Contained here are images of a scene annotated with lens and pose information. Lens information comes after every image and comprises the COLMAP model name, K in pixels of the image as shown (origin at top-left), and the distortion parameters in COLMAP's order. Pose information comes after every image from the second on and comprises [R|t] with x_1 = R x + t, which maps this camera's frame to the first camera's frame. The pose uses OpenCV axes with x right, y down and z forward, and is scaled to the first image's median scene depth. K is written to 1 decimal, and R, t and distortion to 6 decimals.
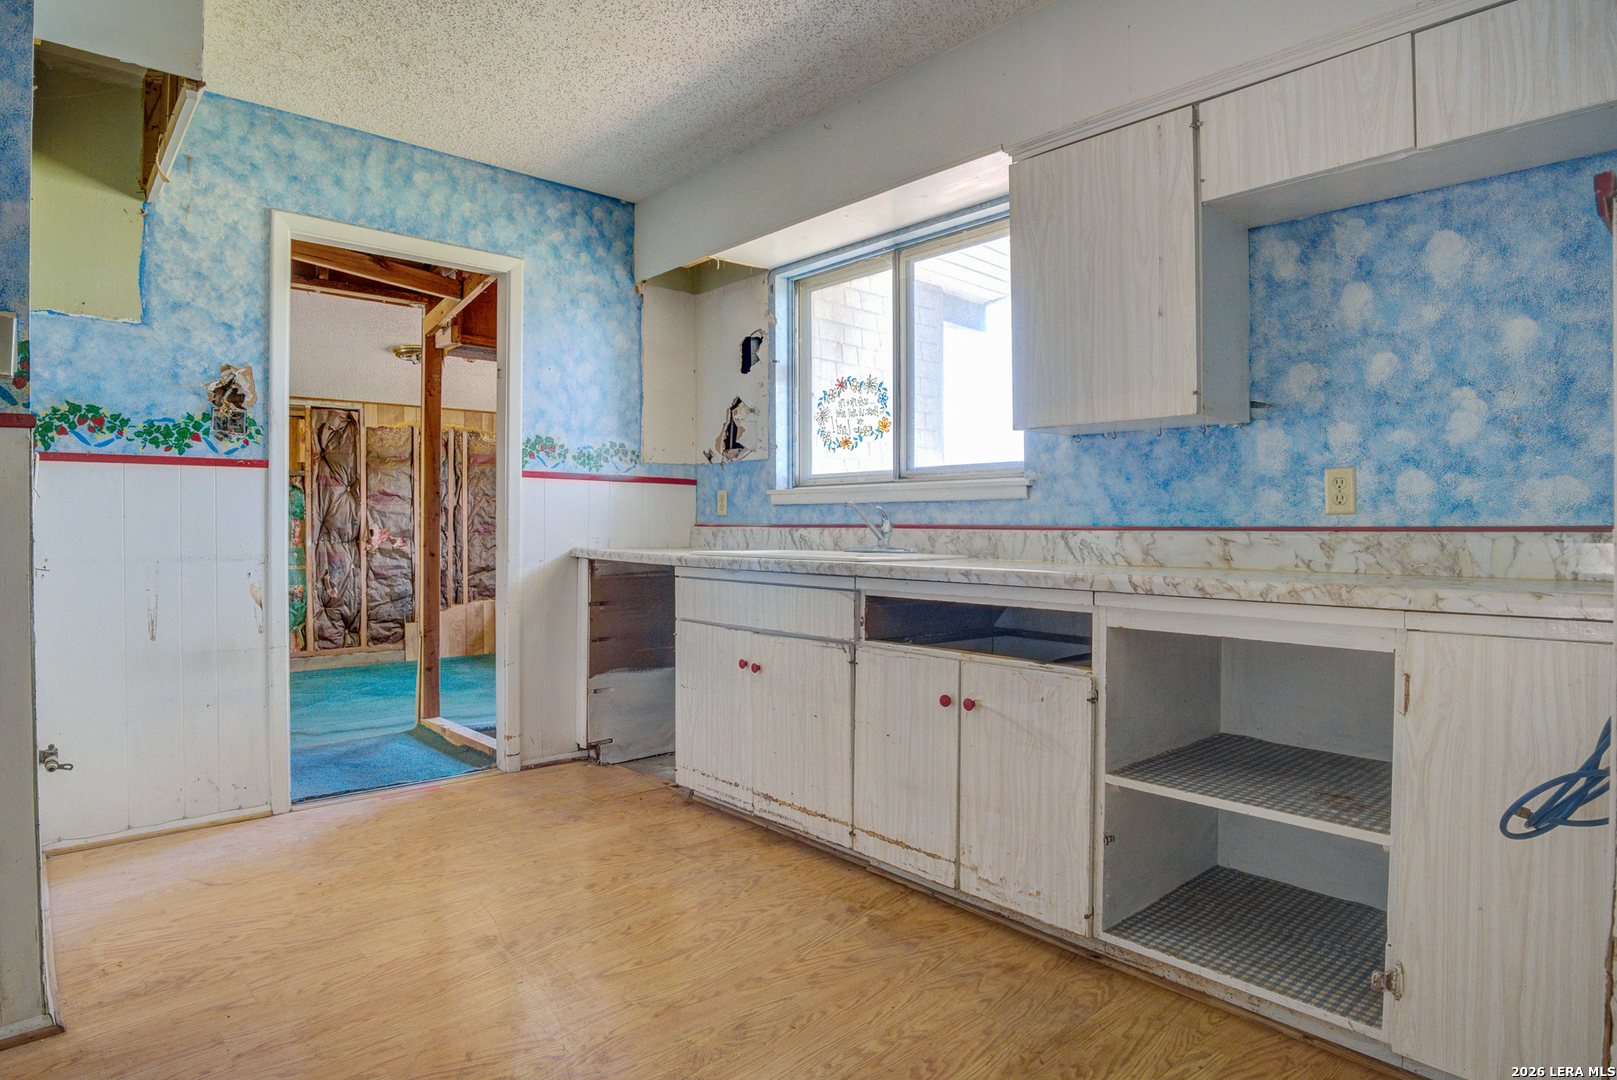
lens RADIAL K [[902.4, 0, 804.0], [0, 902.4, 535.3], [0, 0, 1]] dist [-0.048375, 0.009018]
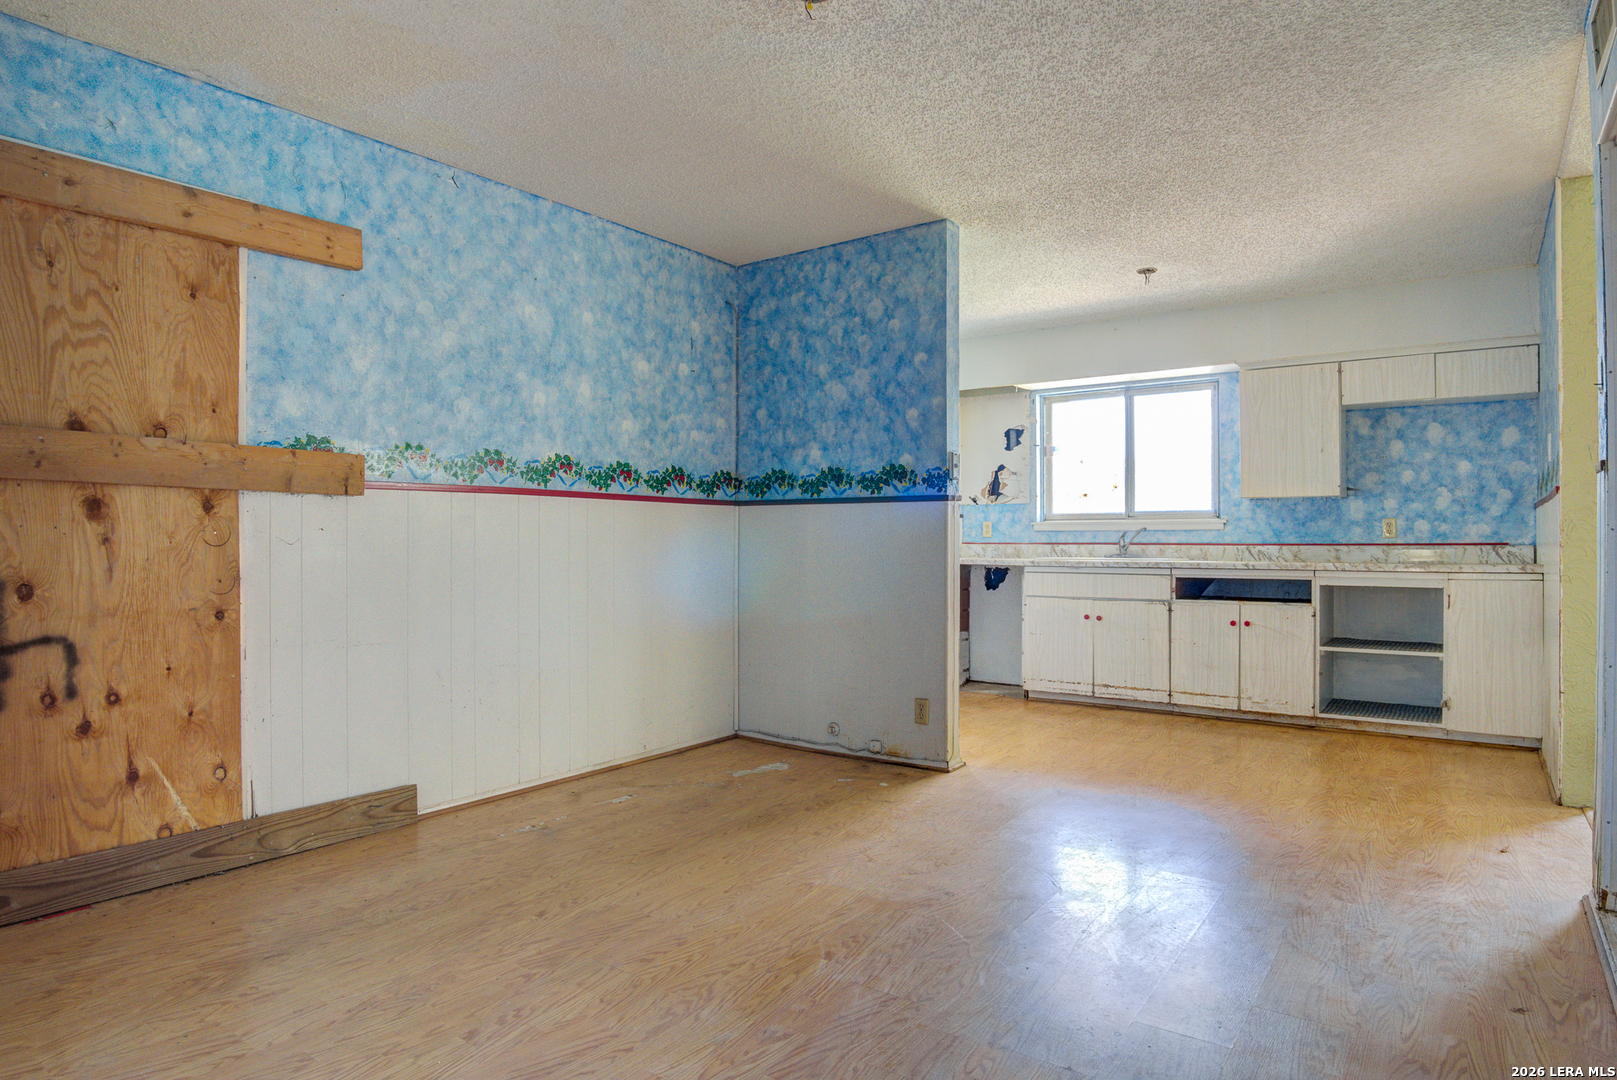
lens RADIAL K [[902.4, 0, 831.0], [0, 902.4, 540.1], [0, 0, 1]] dist [-0.048375, 0.009018]
pose [[0.978508, 0.000791, 0.206207, -1.054434], [0.002395, 0.999882, -0.015201, 0.010753], [-0.206195, 0.015368, 0.978390, -0.783743]]
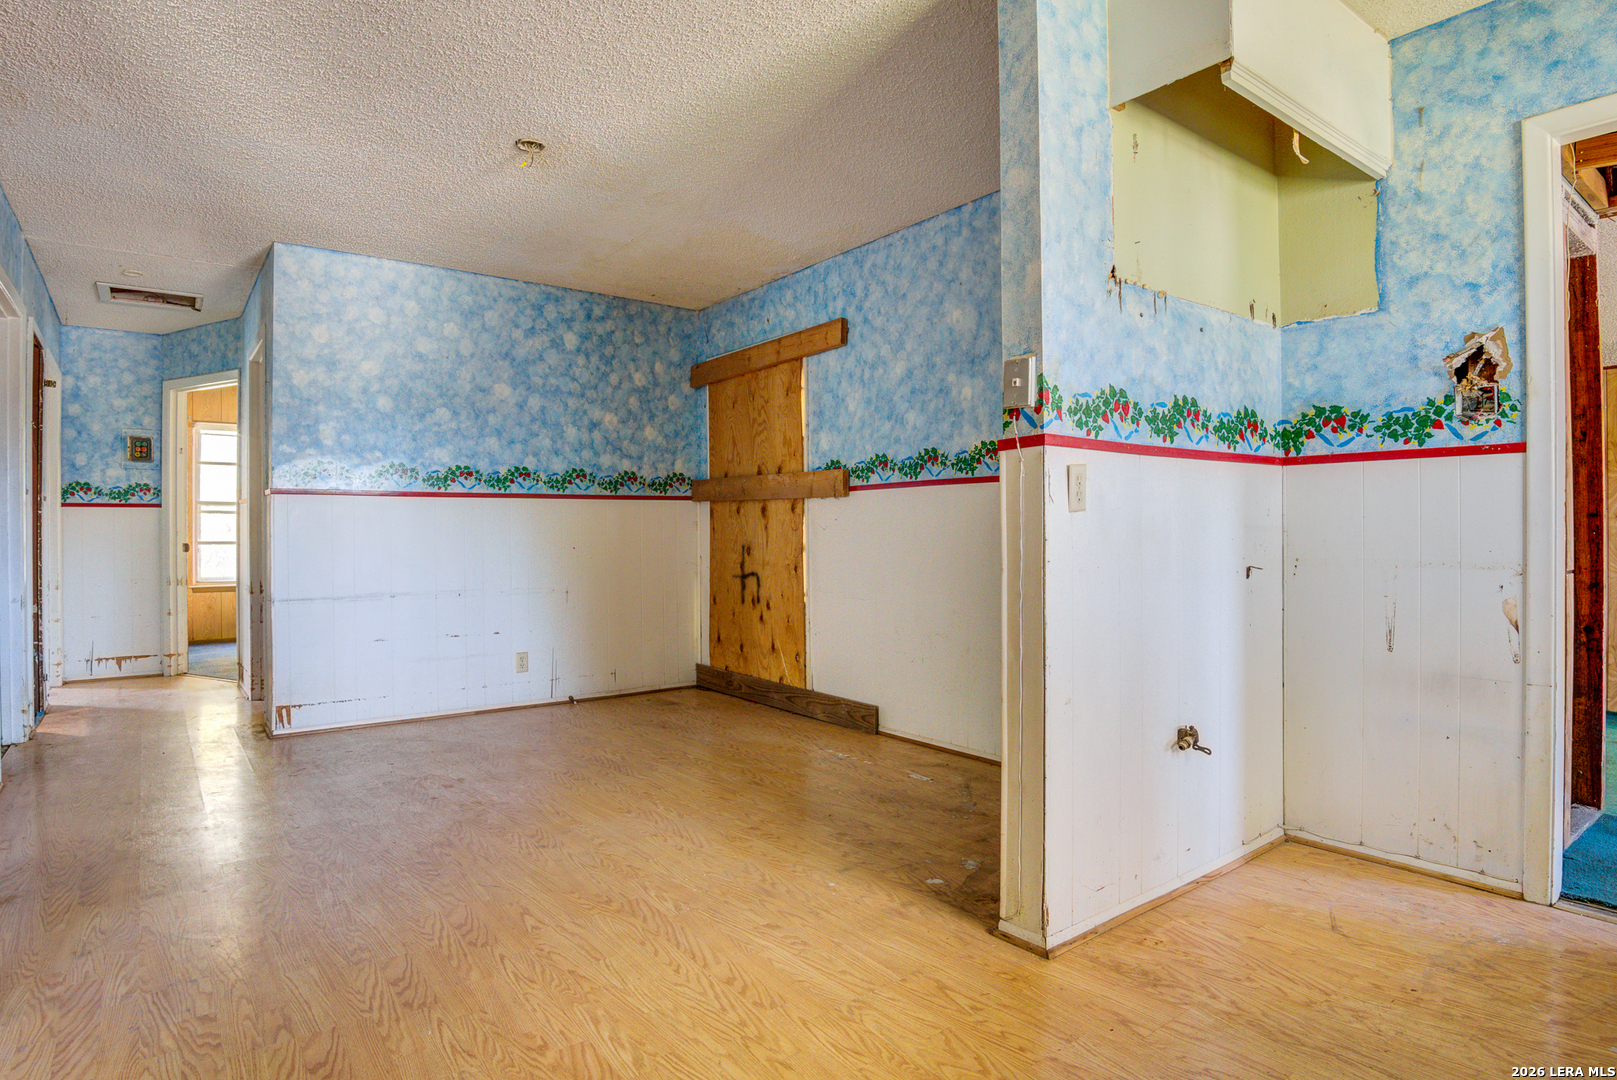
lens RADIAL K [[902.4, 0, 825.7], [0, 902.4, 528.2], [0, 0, 1]] dist [-0.048375, 0.009018]
pose [[-0.079300, 0.000280, -0.996851, 0.227413], [-0.008901, 0.999960, 0.000989, -0.005029], [0.996811, 0.008951, -0.079294, 0.484794]]
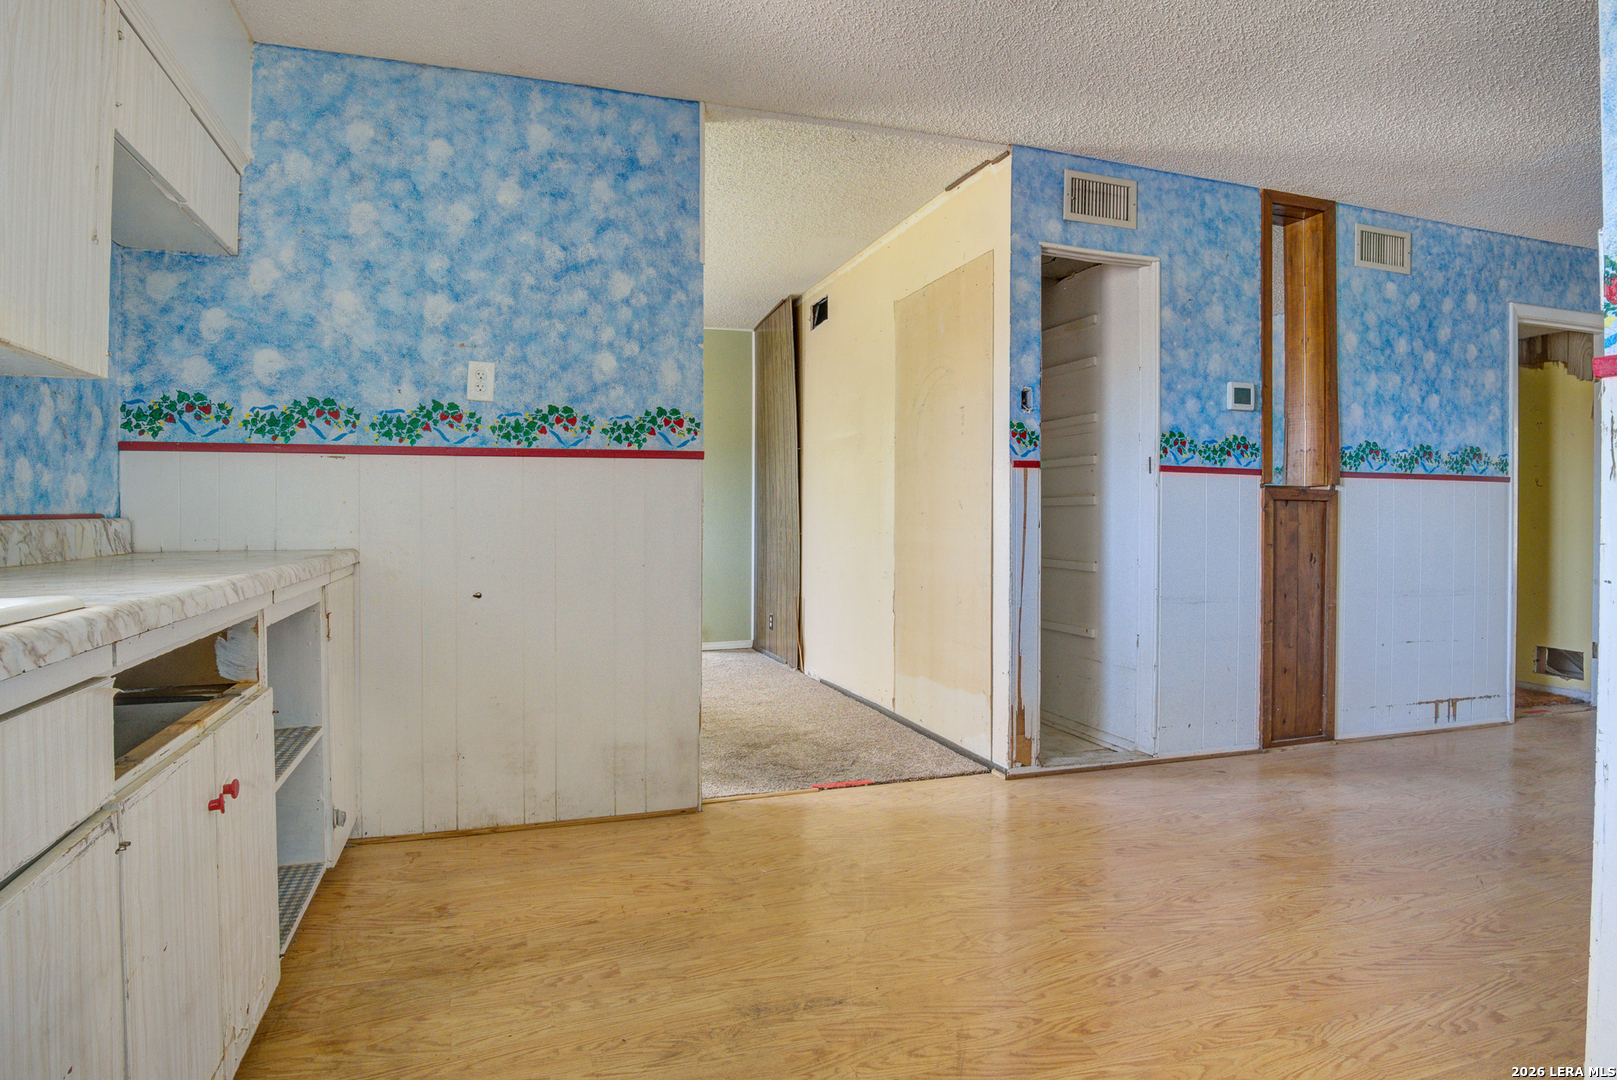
lens RADIAL K [[902.4, 0, 758.3], [0, 902.4, 525.5], [0, 0, 1]] dist [-0.048375, 0.009018]
pose [[-0.901678, -0.007504, 0.432343, -0.358238], [0.001890, 0.999771, 0.021294, -0.012932], [-0.432404, 0.020017, -0.901458, 1.161171]]
